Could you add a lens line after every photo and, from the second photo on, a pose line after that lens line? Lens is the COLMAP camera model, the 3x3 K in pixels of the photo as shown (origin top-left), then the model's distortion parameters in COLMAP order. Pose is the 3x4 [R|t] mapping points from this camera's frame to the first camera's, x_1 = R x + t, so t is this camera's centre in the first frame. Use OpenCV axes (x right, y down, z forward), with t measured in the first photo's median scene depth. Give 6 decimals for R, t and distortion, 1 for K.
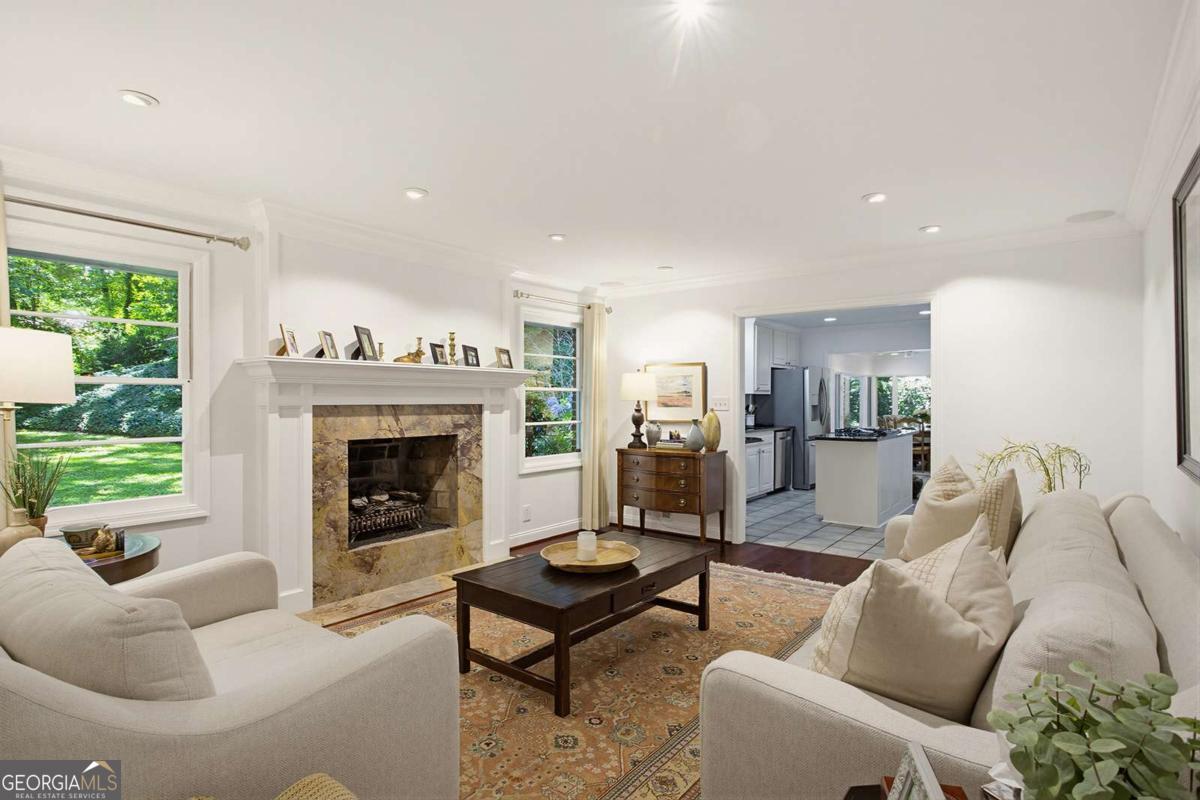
lens RADIAL K [[610.9, 0, 598.4], [0, 610.9, 400.9], [0, 0, 1]] dist [-0.009407, 0.002174]
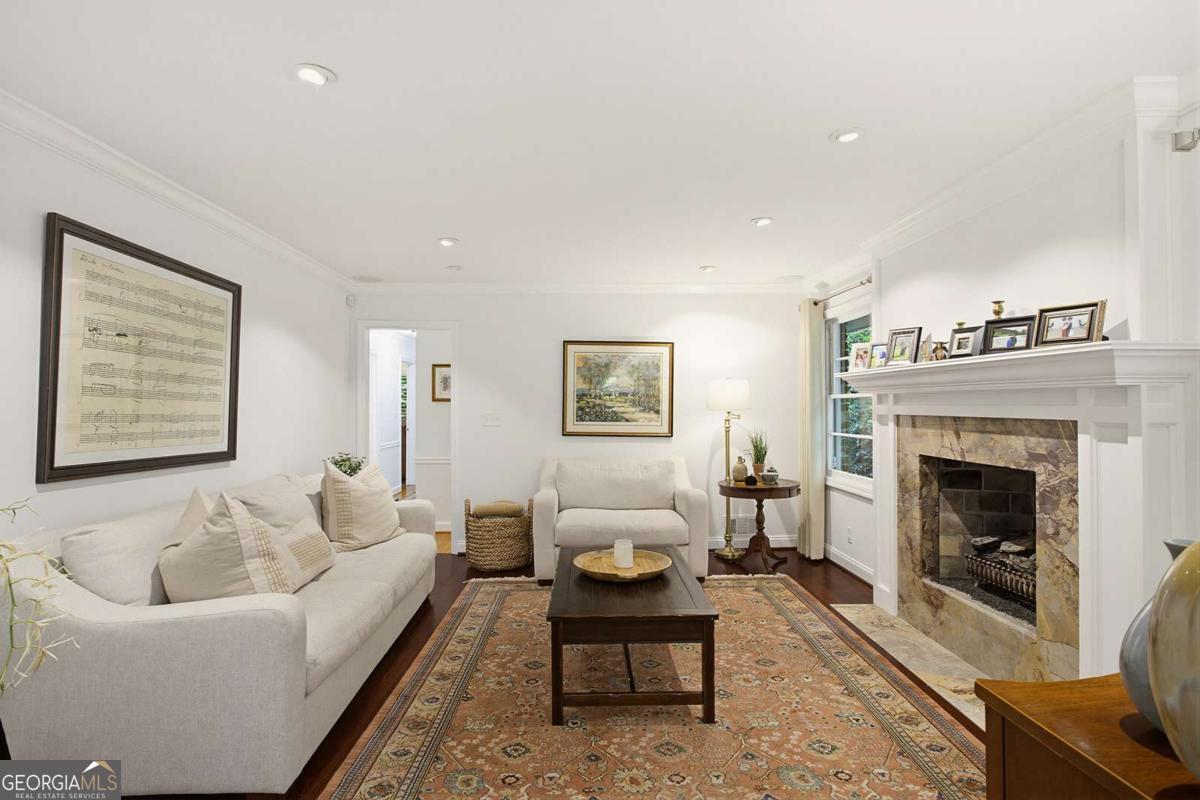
lens RADIAL K [[610.9, 0, 596.8], [0, 610.9, 399.0], [0, 0, 1]] dist [-0.009407, 0.002174]
pose [[-0.772708, -0.004349, -0.634747, 0.490683], [0.001514, 0.999961, -0.008694, -0.009528], [0.634760, -0.007679, -0.772671, 1.297602]]
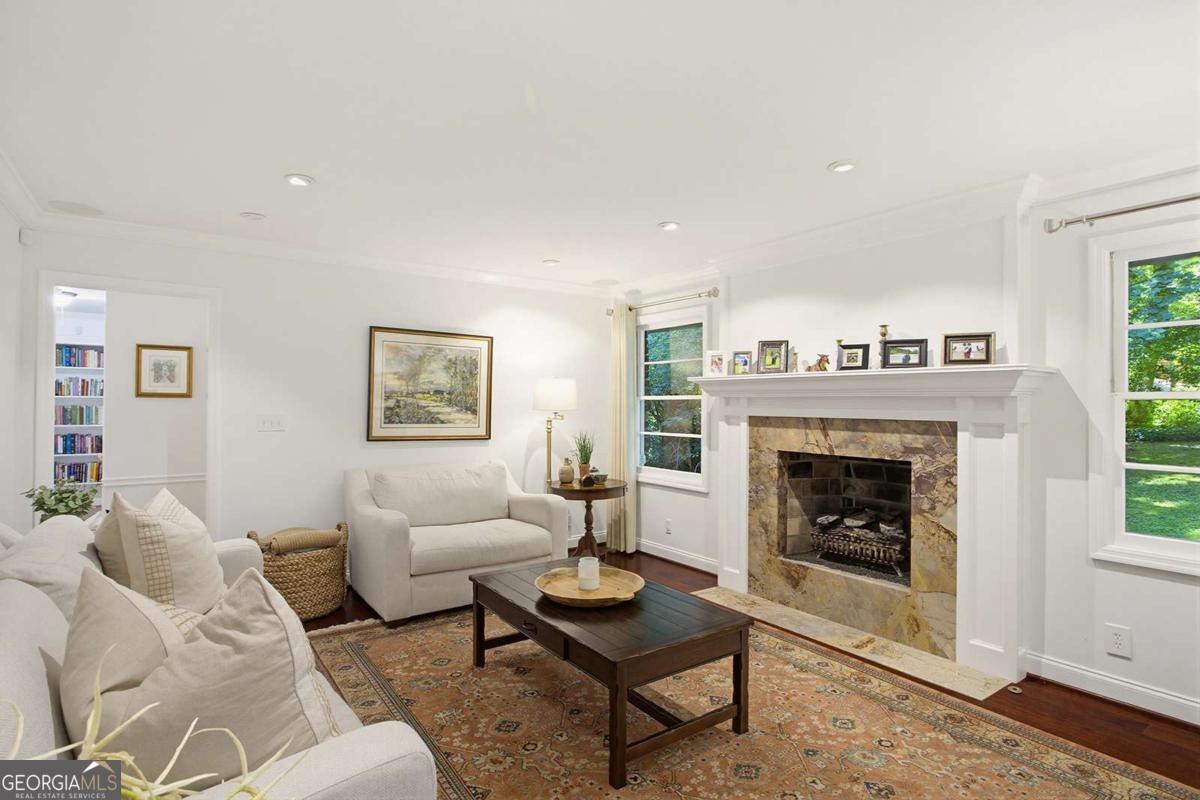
lens RADIAL K [[610.9, 0, 595.5], [0, 610.9, 399.9], [0, 0, 1]] dist [-0.009407, 0.002174]
pose [[-0.289751, -0.006274, -0.957082, 0.629953], [-0.007553, 0.999962, -0.004269, -0.013928], [0.957072, 0.005992, -0.289787, 0.935573]]
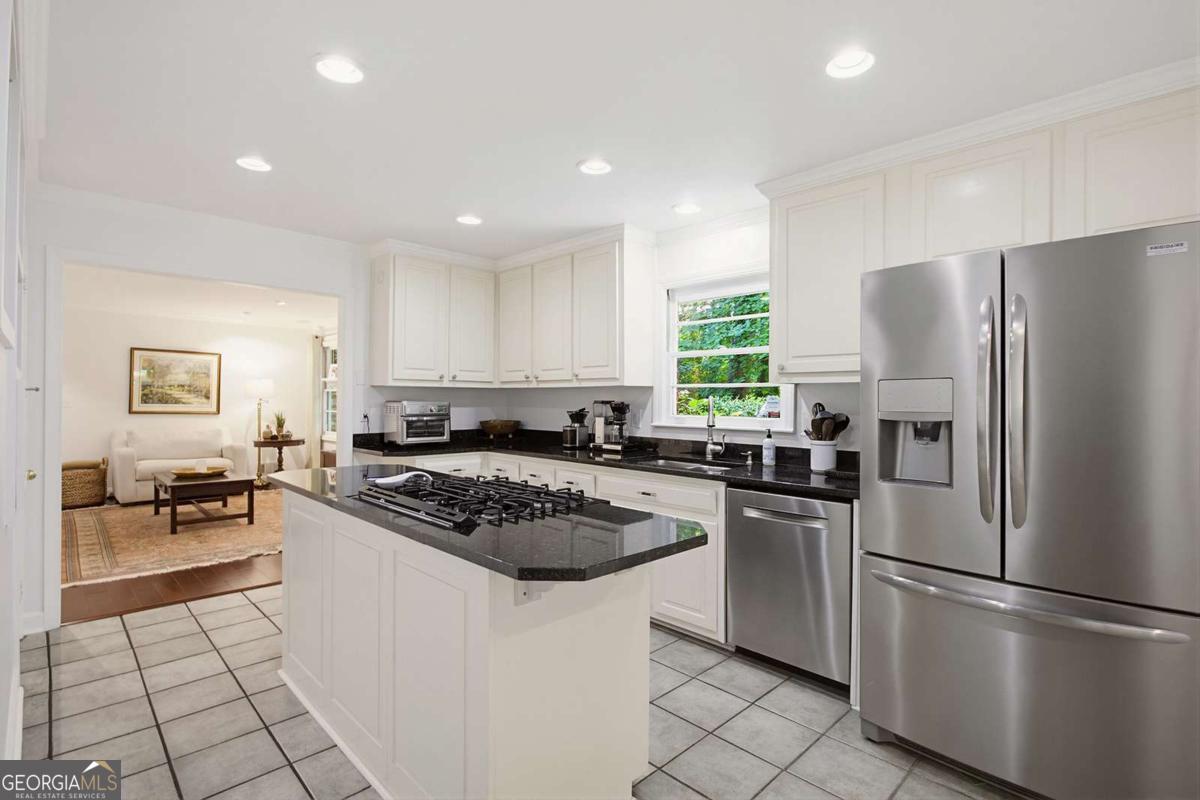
lens RADIAL K [[567.2, 0, 601.0], [0, 567.2, 400.6], [0, 0, 1]] dist [-0.010033, 0.002269]
pose [[-0.124092, 0.000269, -0.992271, 1.255459], [-0.010272, 0.999946, 0.001556, -0.000151], [0.992218, 0.010386, -0.124082, 1.893226]]
